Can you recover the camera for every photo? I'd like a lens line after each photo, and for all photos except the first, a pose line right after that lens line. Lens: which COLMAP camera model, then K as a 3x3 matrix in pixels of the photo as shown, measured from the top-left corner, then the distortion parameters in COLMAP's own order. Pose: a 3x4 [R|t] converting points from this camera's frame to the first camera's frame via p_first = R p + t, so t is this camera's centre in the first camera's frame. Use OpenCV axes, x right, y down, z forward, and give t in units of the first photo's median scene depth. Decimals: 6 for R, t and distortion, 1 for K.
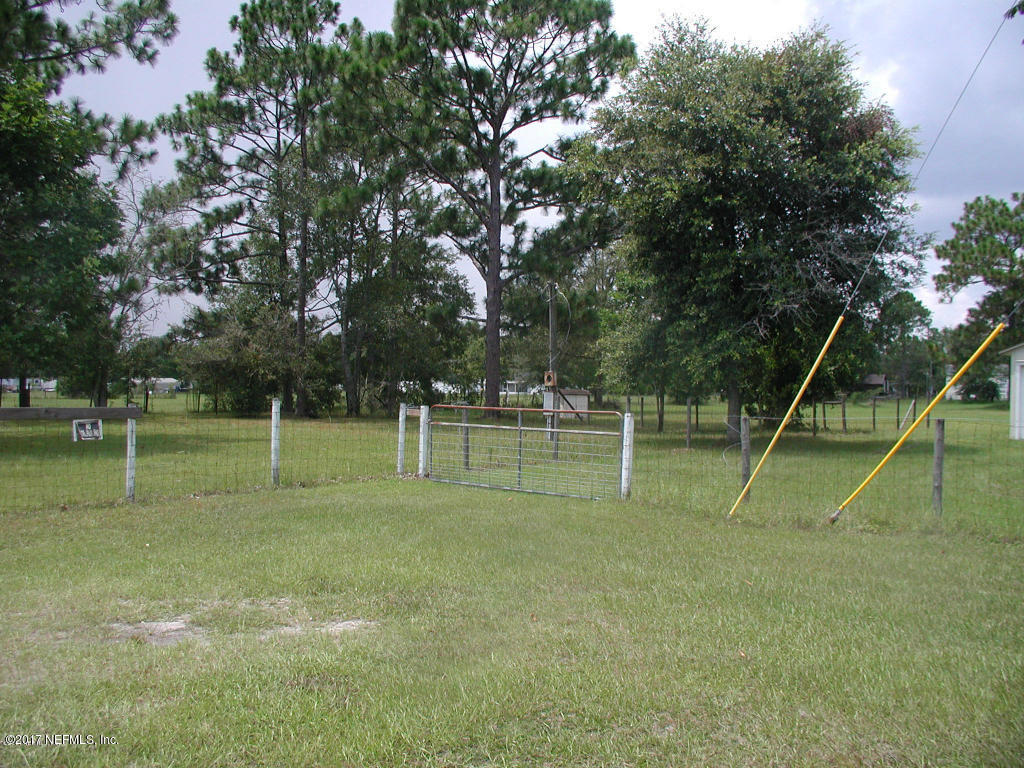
lens RADIAL K [[944.2, 0, 492.8], [0, 944.2, 388.5], [0, 0, 1]] dist [-0.224057, 0.254034]
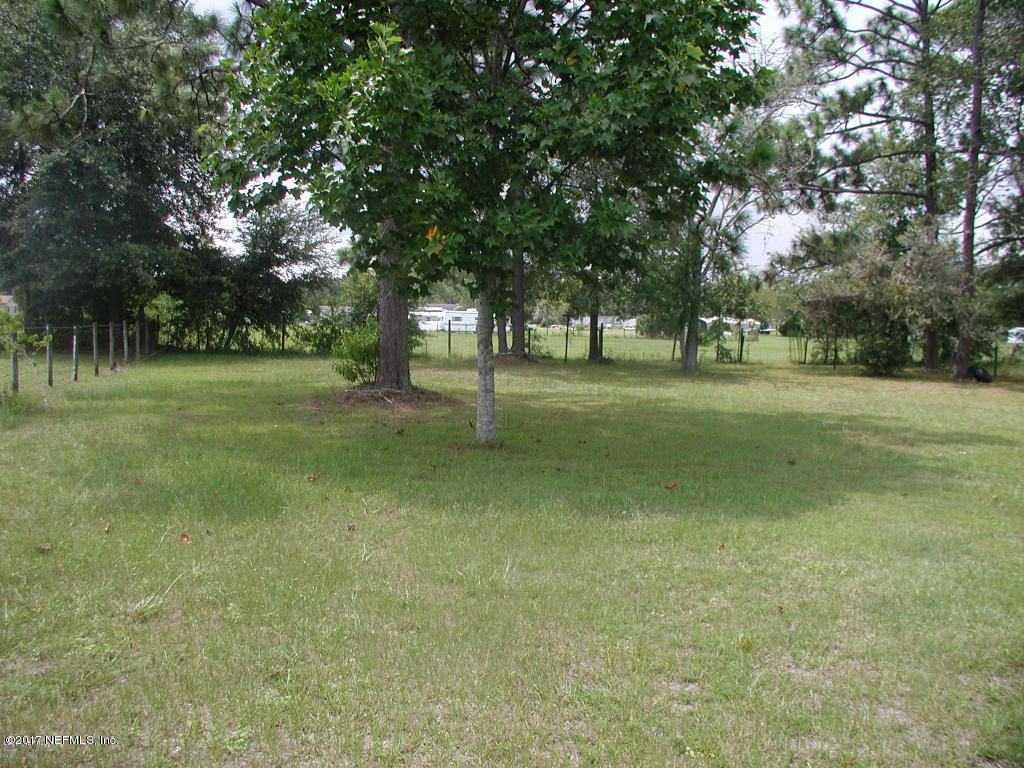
lens RADIAL K [[945.7, 0, 496.4], [0, 945.7, 382.2], [0, 0, 1]] dist [-0.238811, 0.288235]
pose [[0.827214, 0.049040, -0.559743, -0.104116], [-0.017376, 0.997940, 0.061752, -0.002493], [0.561619, -0.041356, 0.826362, 0.224893]]
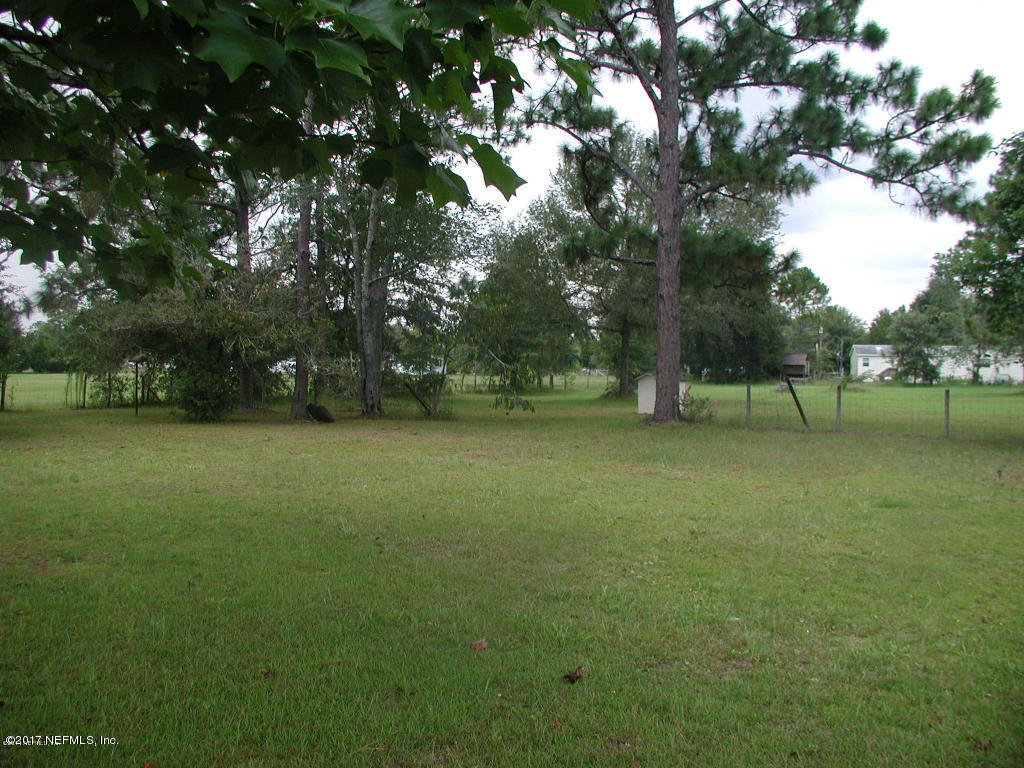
lens RADIAL K [[945.7, 0, 496.4], [0, 945.7, 382.2], [0, 0, 1]] dist [-0.238811, 0.288235]
pose [[0.975192, -0.001009, 0.221358, -0.197339], [-0.002658, 0.999864, 0.016269, -0.003233], [-0.221344, -0.016454, 0.975057, 0.354889]]
